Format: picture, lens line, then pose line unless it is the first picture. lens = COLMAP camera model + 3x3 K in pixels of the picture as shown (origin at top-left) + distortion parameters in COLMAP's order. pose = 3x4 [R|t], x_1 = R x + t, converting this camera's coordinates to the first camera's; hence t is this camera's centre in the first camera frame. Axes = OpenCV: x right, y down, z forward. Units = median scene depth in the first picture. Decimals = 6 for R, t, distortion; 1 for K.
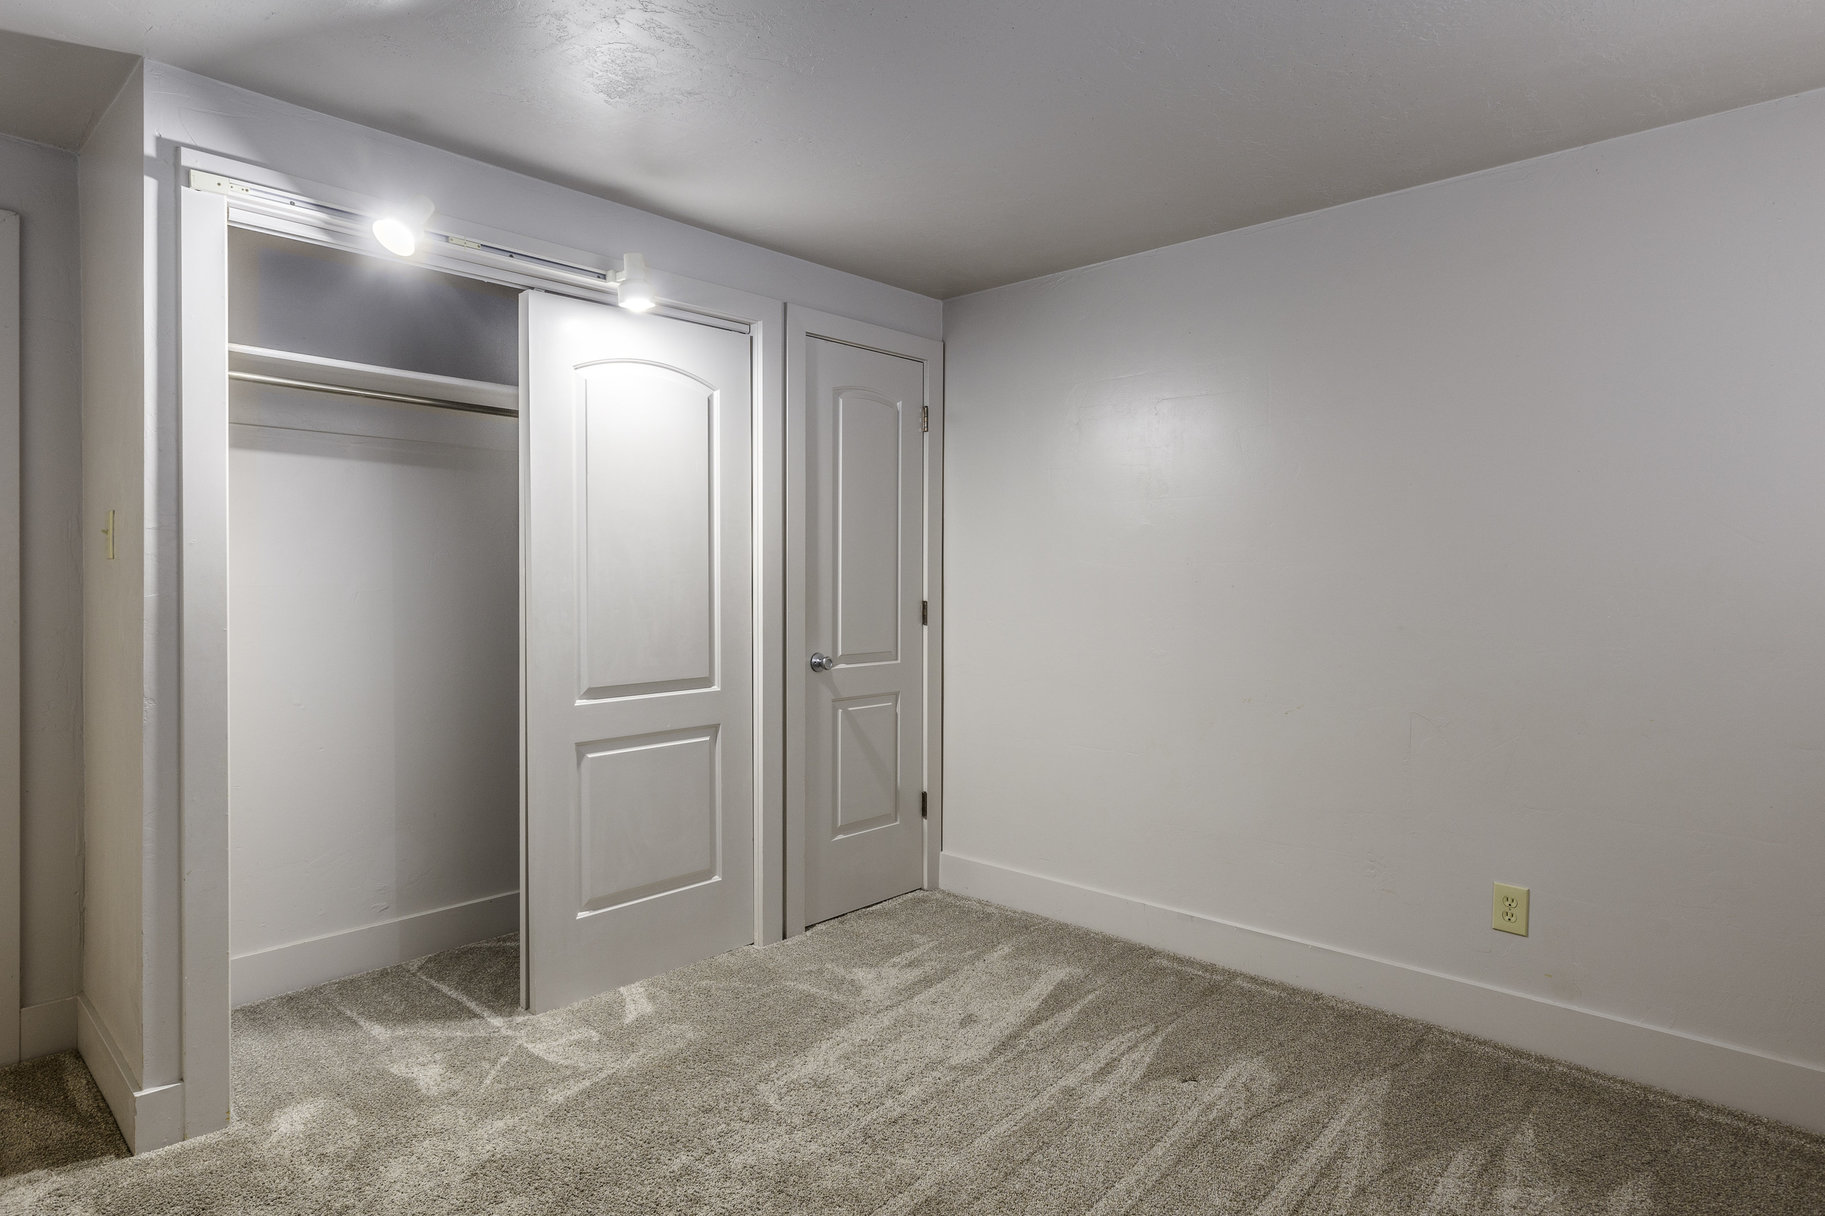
lens RADIAL K [[993.7, 0, 910.7], [0, 993.7, 598.3], [0, 0, 1]] dist [0.005220, 0.000688]
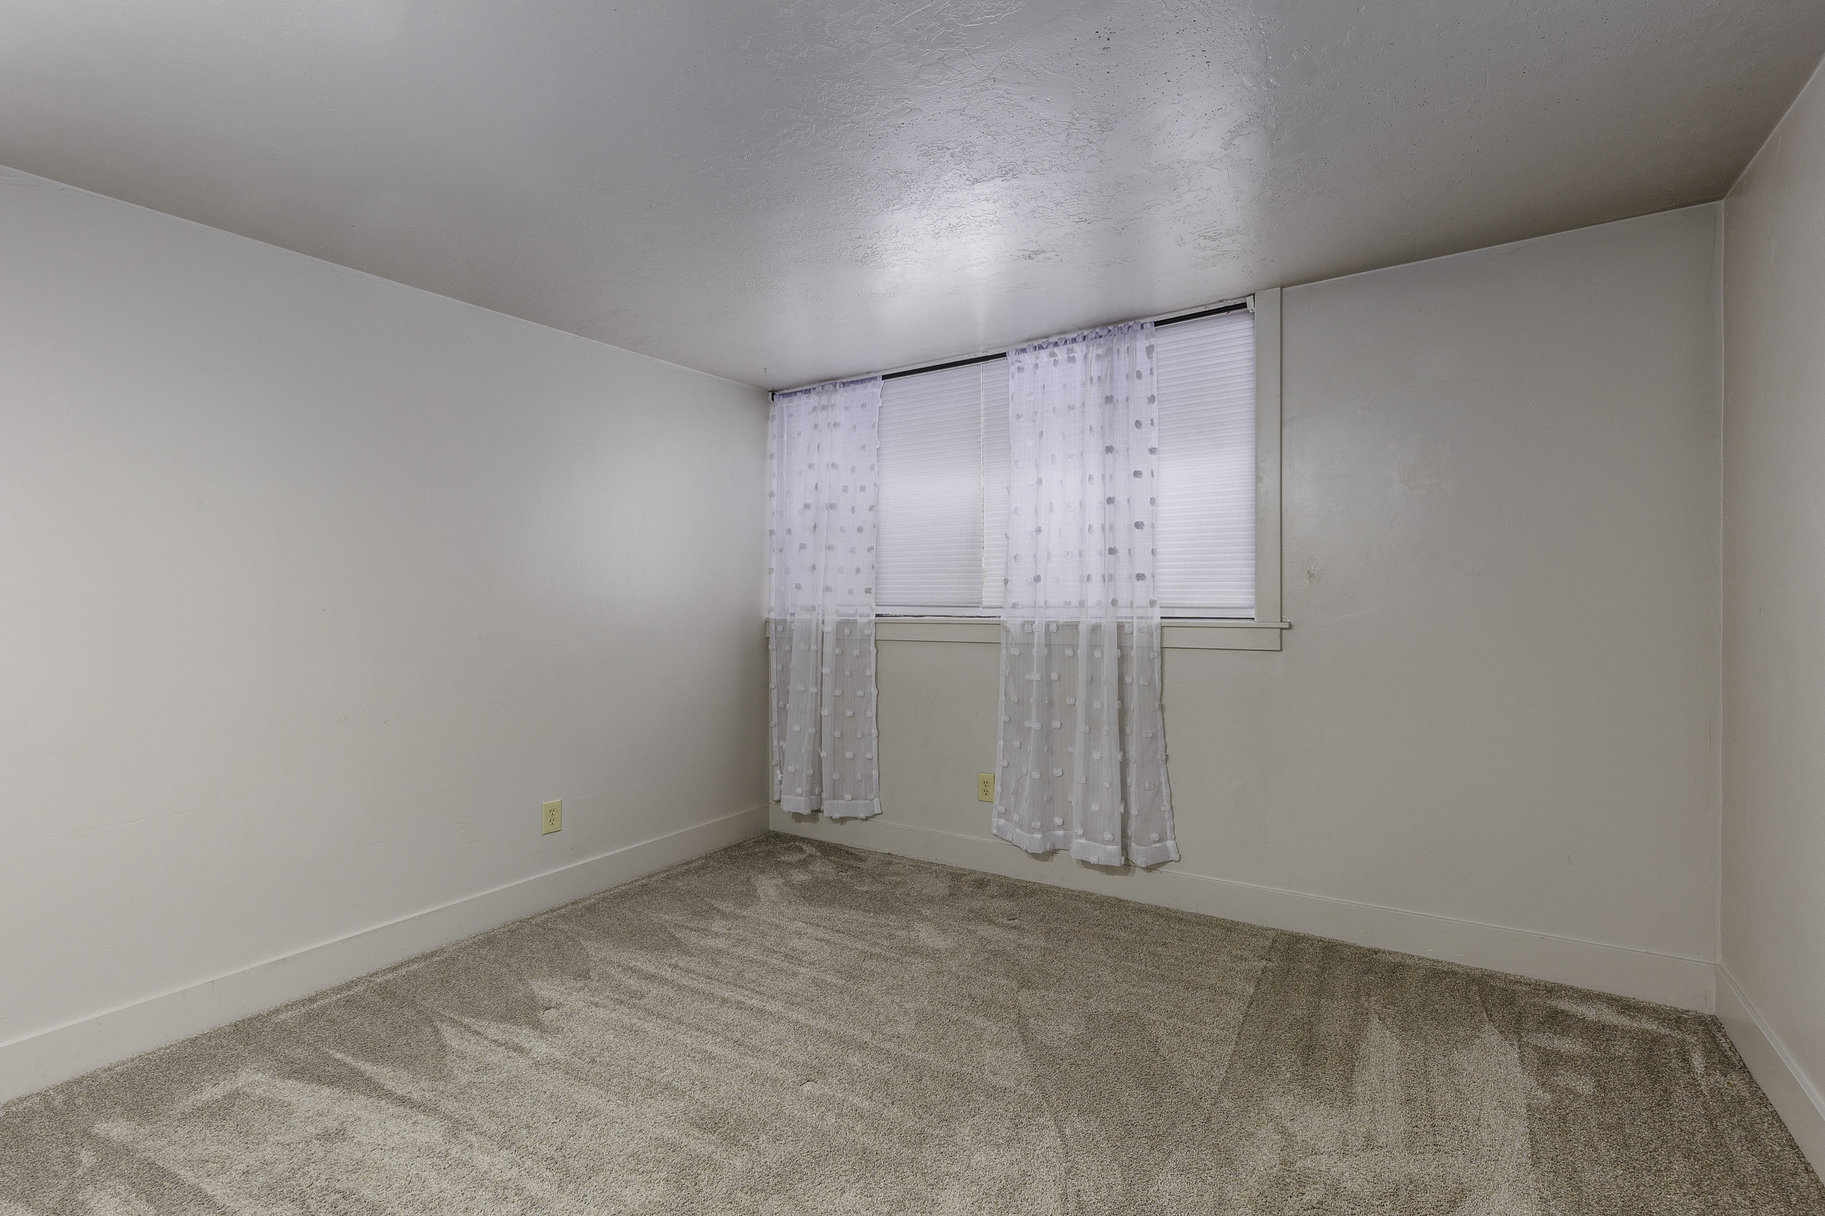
lens RADIAL K [[824.0, 0, 910.1], [0, 824.0, 603.8], [0, 0, 1]] dist [0.010740, -0.000196]
pose [[-0.166525, -0.005400, 0.986023, -0.727294], [0.027403, 0.999573, 0.010102, -0.009780], [-0.985656, 0.028702, -0.166306, 0.662698]]
